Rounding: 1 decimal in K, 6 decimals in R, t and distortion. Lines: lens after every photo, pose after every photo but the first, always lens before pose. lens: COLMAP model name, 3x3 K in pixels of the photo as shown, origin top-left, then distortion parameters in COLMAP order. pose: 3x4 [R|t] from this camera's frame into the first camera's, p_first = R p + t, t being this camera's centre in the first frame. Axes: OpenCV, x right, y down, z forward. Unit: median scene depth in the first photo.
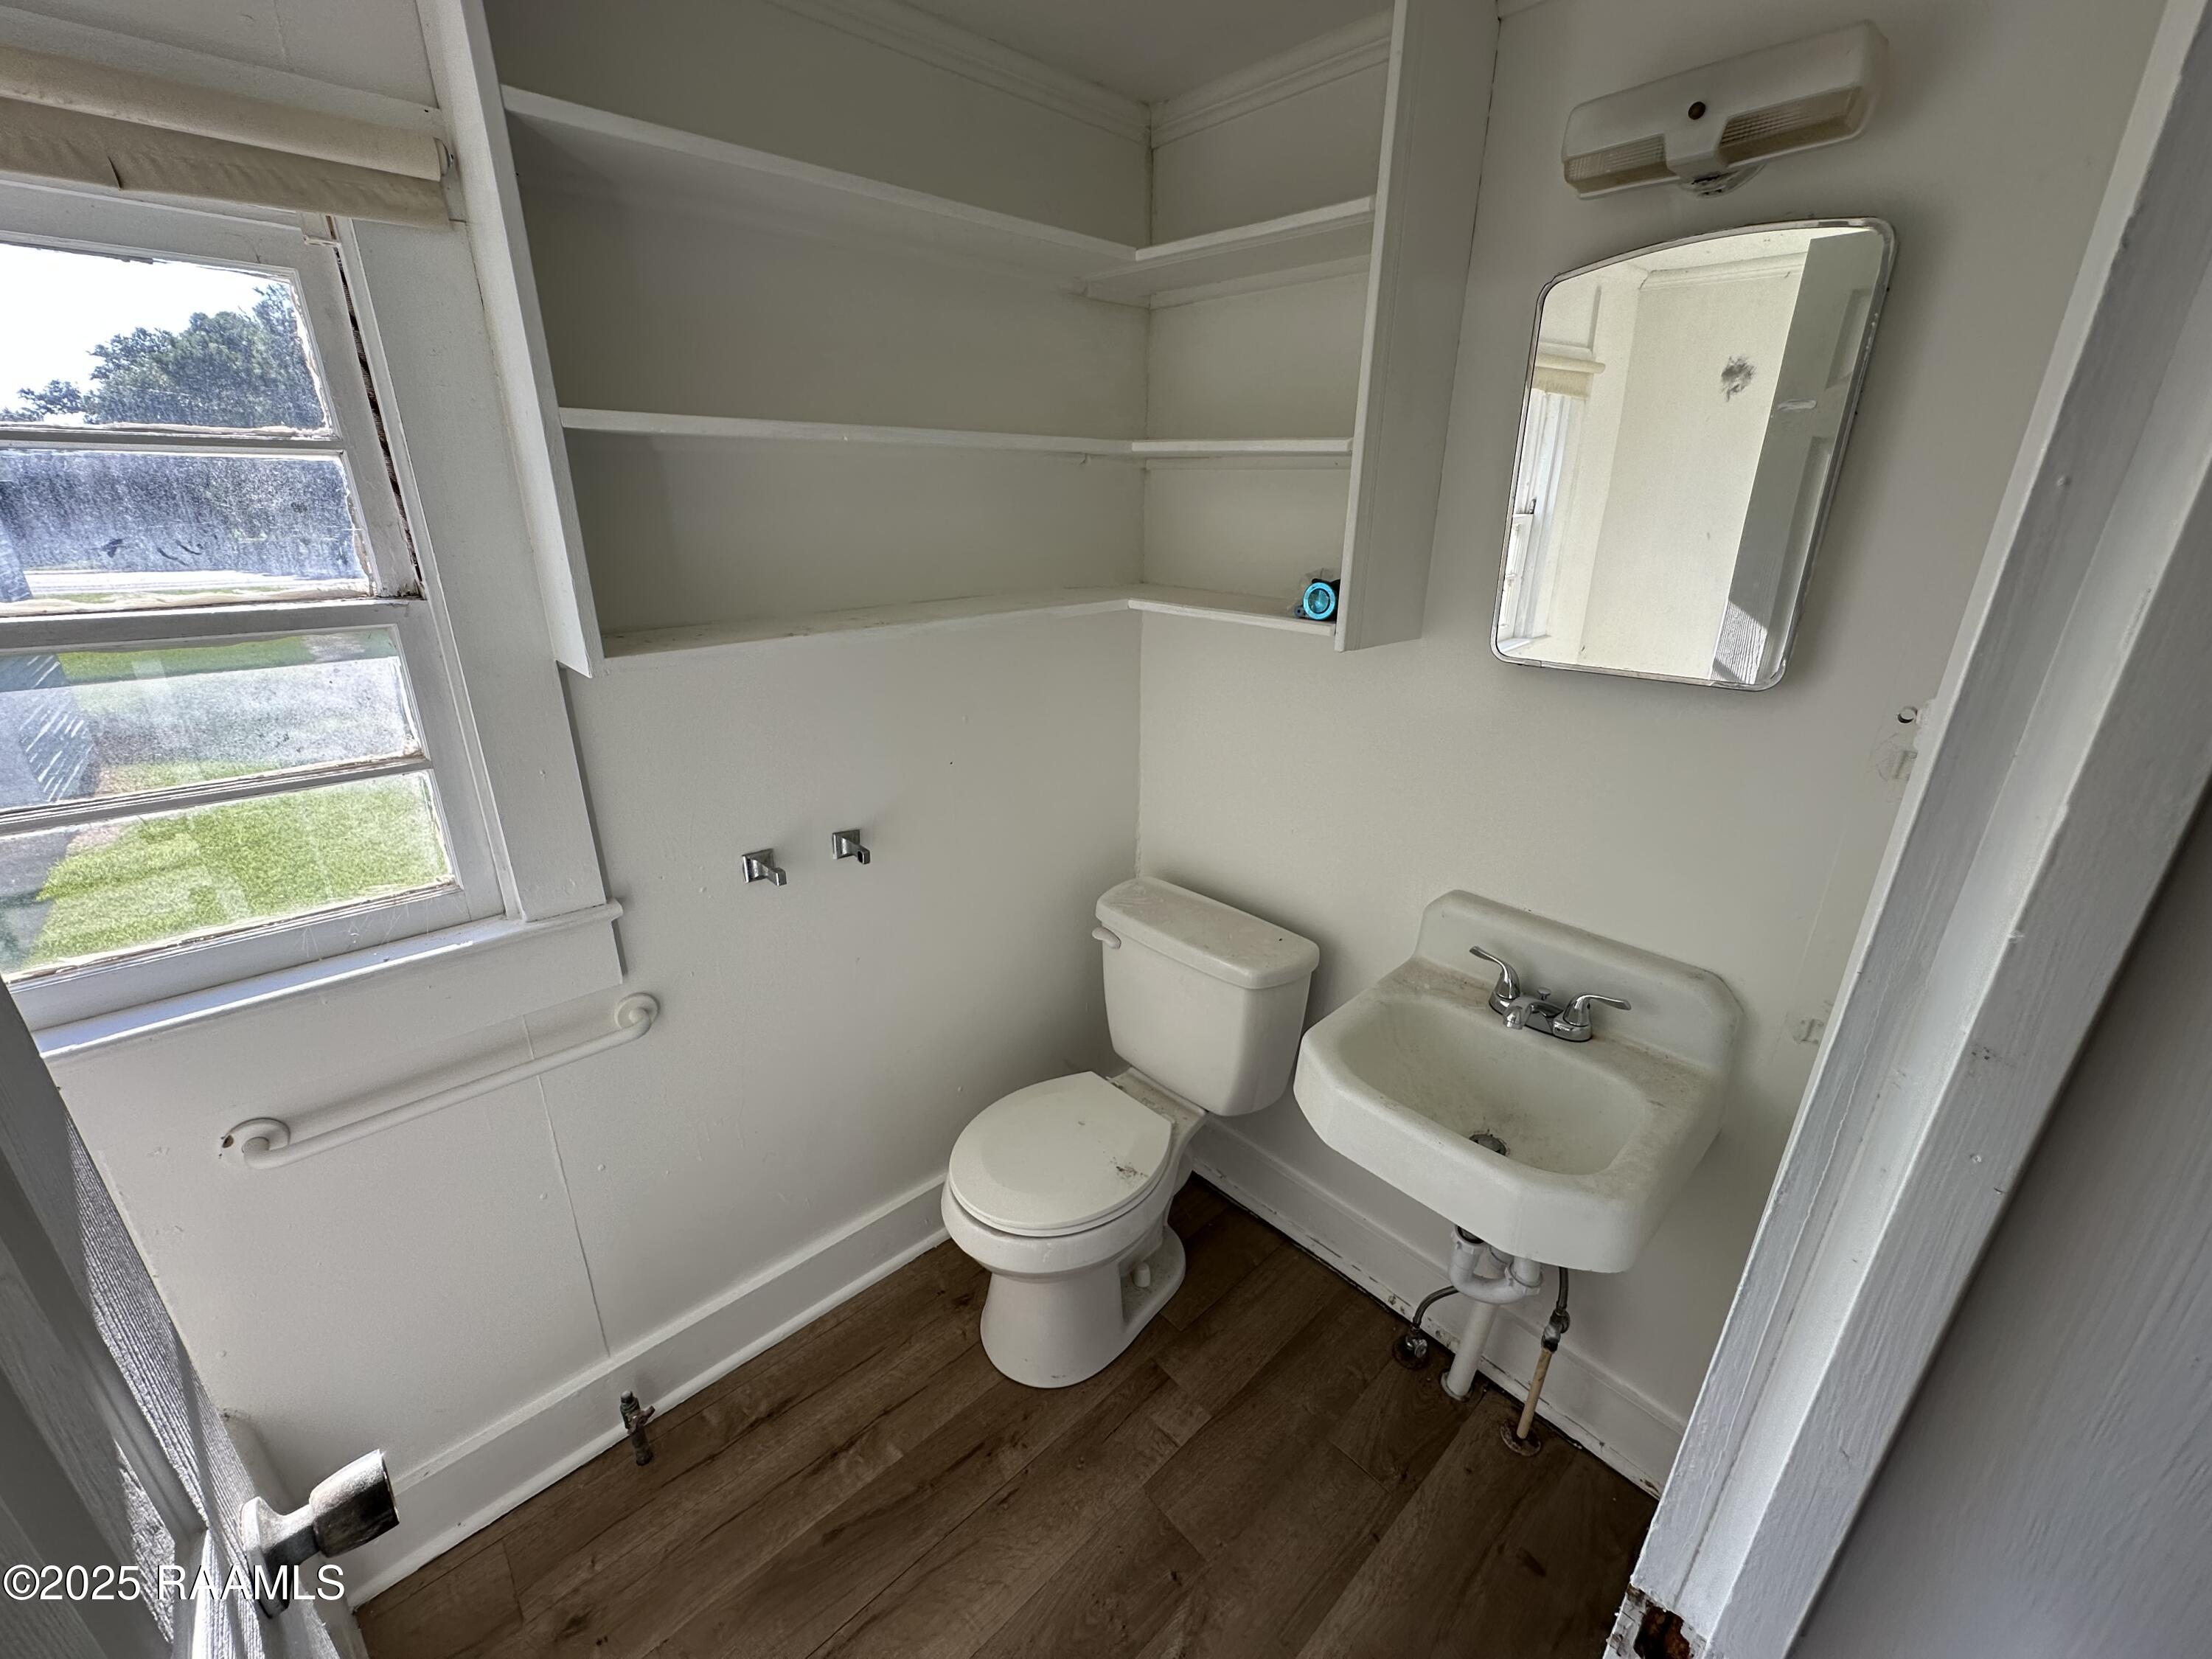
lens RADIAL K [[891.5, 0, 1106.0], [0, 891.5, 829.5], [0, 0, 1]] dist [-0.001286, -0.000059]
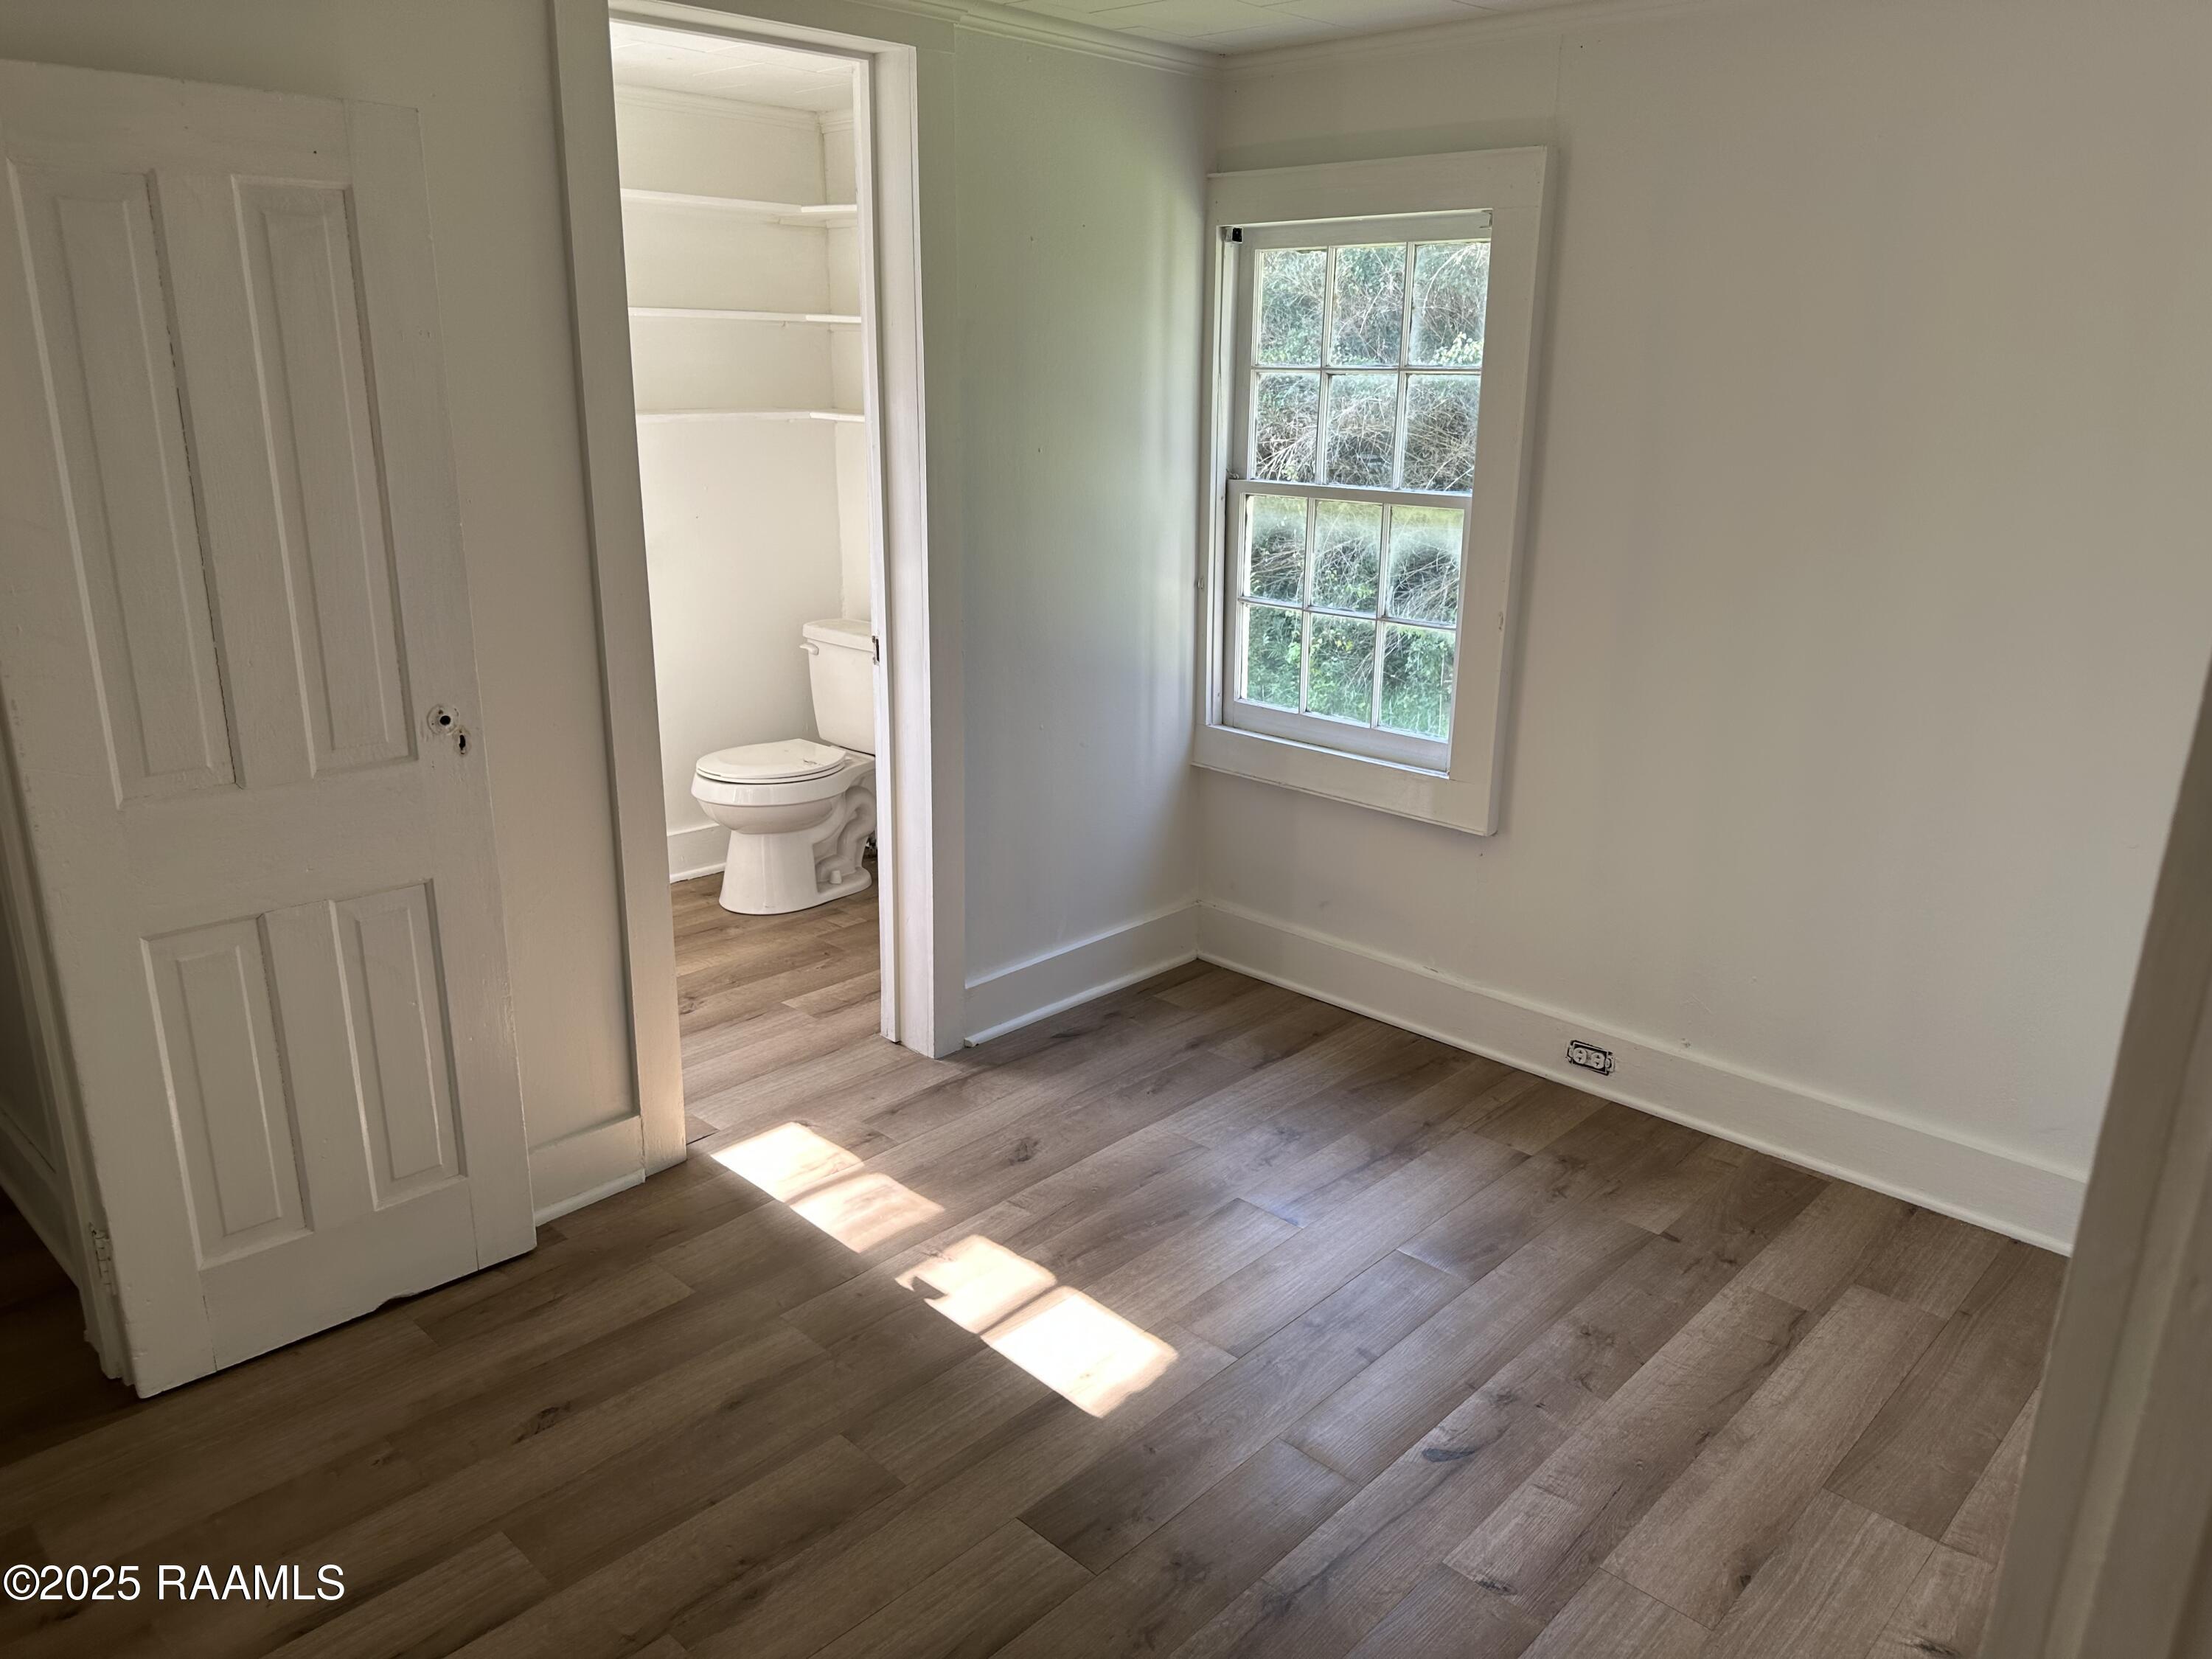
lens RADIAL K [[1560.0, 0, 1106.0], [0, 1560.0, 829.5], [0, 0, 1]] dist [0.002955, -0.000997]
pose [[0.998229, -0.019644, 0.056145, 0.352859], [0.023782, 0.996974, -0.074003, 0.650658], [-0.054522, 0.075207, 0.995676, -1.605603]]
